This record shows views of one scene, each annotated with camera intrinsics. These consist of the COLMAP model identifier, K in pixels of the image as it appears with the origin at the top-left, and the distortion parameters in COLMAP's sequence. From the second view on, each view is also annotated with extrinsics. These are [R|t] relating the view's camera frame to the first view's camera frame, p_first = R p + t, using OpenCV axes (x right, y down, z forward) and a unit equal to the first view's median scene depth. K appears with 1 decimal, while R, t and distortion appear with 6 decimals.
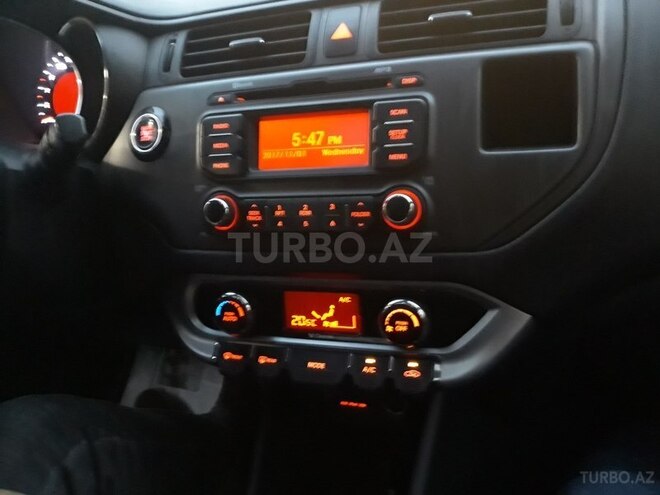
lens RADIAL K [[523.3, 0, 347.3], [0, 523.3, 249.1], [0, 0, 1]] dist [-0.035075, -0.006910]
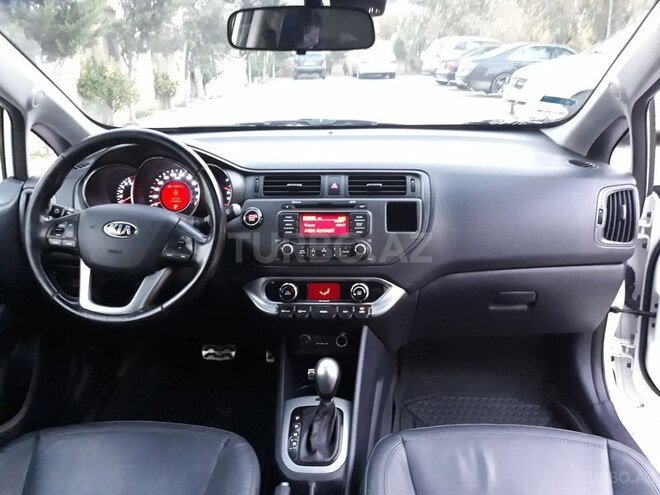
lens RADIAL K [[523.3, 0, 347.3], [0, 523.3, 249.1], [0, 0, 1]] dist [-0.035075, -0.006910]
pose [[0.954821, 0.045144, 0.293733, -0.729382], [0.004059, 0.986322, -0.164781, 0.351816], [-0.297154, 0.158529, 0.941577, -1.516455]]
